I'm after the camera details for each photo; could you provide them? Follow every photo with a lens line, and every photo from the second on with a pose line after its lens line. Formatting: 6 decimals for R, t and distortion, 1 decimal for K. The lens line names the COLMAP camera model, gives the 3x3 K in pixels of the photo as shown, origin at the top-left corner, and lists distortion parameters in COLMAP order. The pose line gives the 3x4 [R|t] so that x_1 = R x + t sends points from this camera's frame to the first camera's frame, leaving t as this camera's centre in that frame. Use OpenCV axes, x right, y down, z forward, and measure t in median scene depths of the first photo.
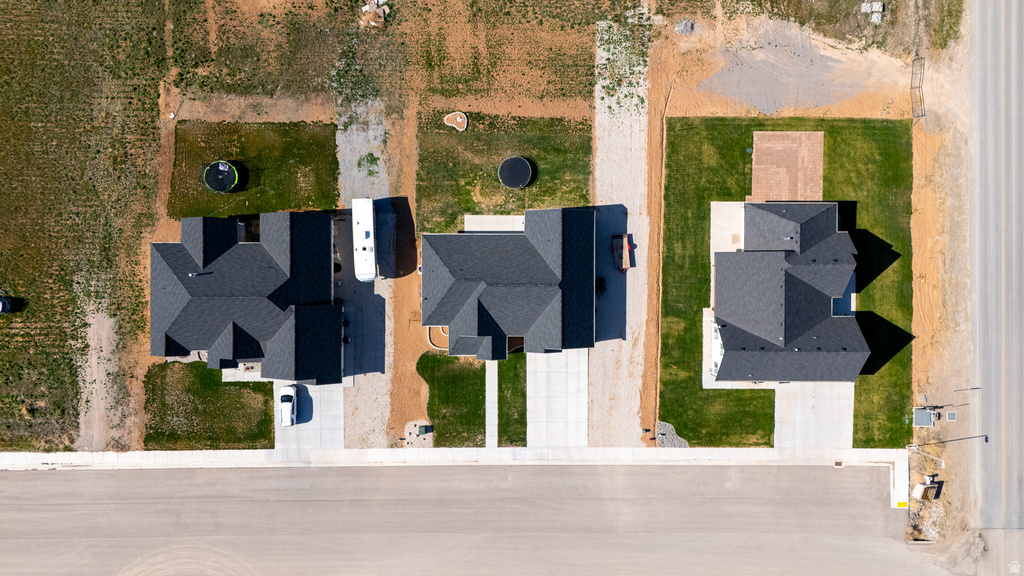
lens RADIAL K [[750.8, 0, 514.4], [0, 750.8, 291.4], [0, 0, 1]] dist [0.076568, -0.075420]
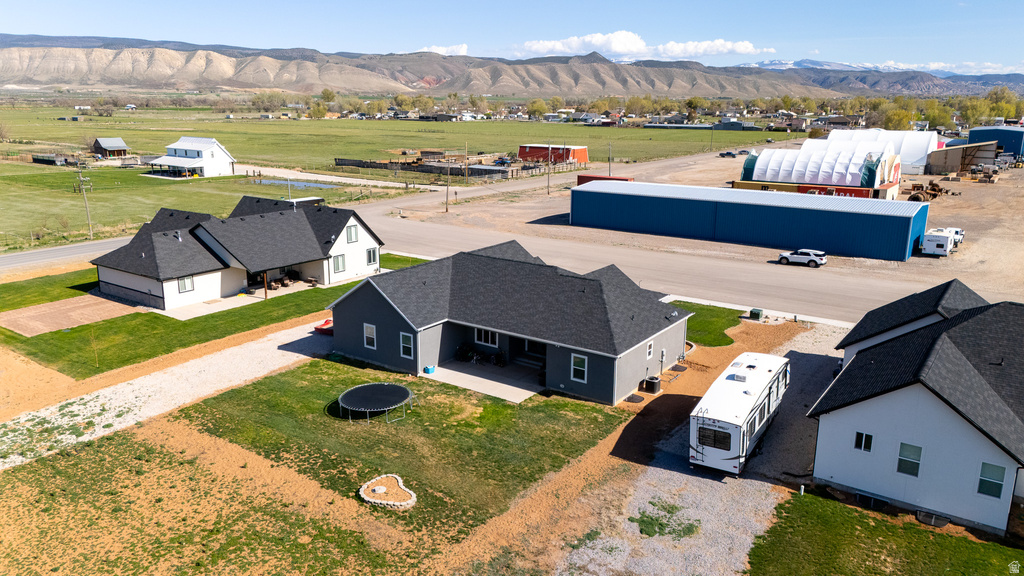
lens RADIAL K [[750.8, 0, 508.4], [0, 750.8, 289.6], [0, 0, 1]] dist [0.076568, -0.075420]
pose [[-0.816716, -0.166459, 0.552509, -0.305477], [0.576655, -0.200486, 0.792007, -0.457312], [-0.021066, 0.965452, 0.259730, 0.805317]]
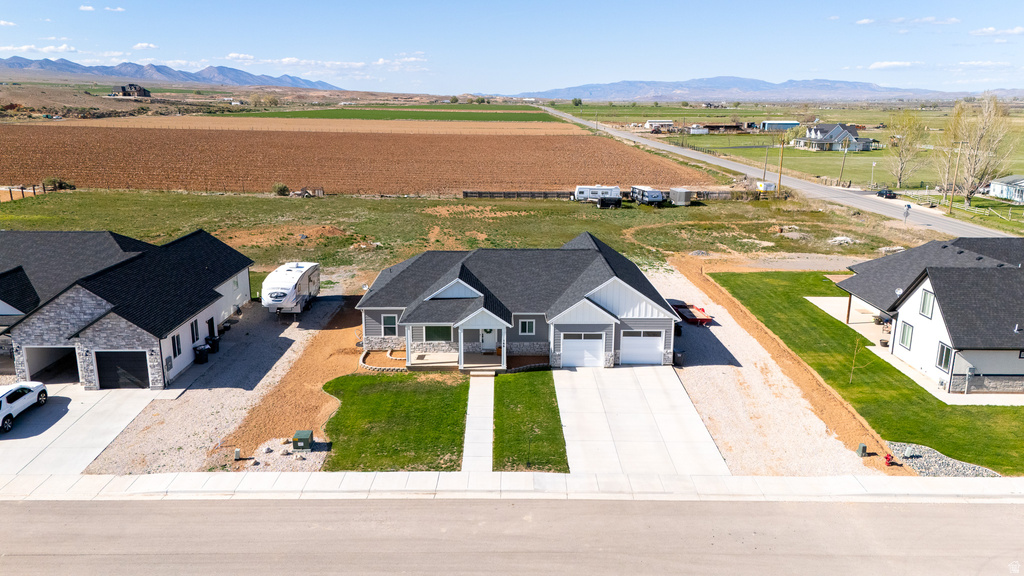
lens RADIAL K [[750.8, 0, 510.3], [0, 750.8, 293.8], [0, 0, 1]] dist [0.076568, -0.075420]
pose [[0.999818, -0.015748, 0.010784, -0.016026], [0.014400, 0.251489, -0.967753, 0.550131], [0.012528, 0.967732, 0.251670, 0.818908]]
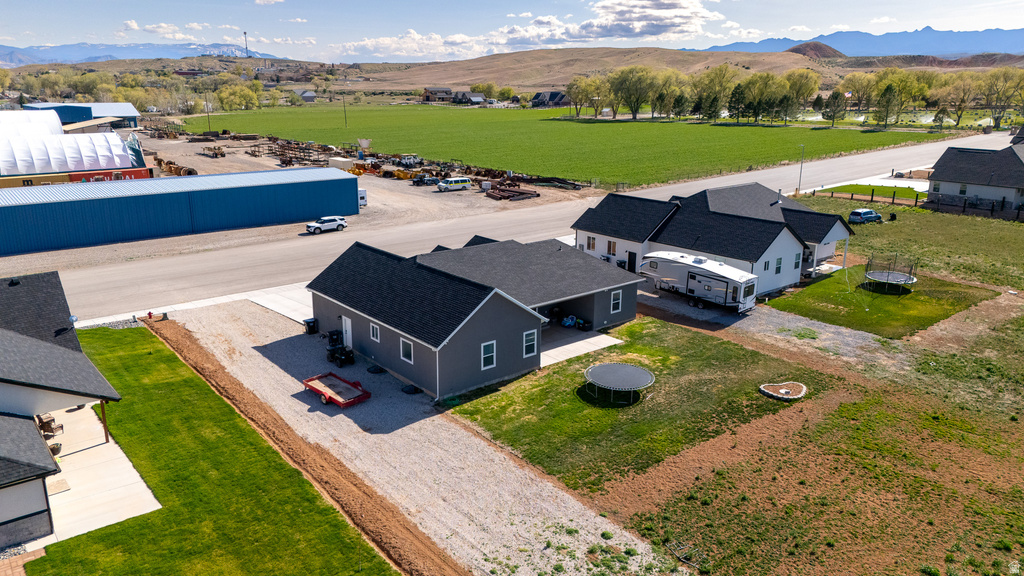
lens RADIAL K [[750.8, 0, 516.2], [0, 750.8, 290.6], [0, 0, 1]] dist [0.076568, -0.075420]
pose [[-0.766669, 0.150996, -0.624035, 0.336417], [-0.641700, -0.211963, 0.737084, -0.451174], [-0.020976, 0.965542, 0.259399, 0.814424]]
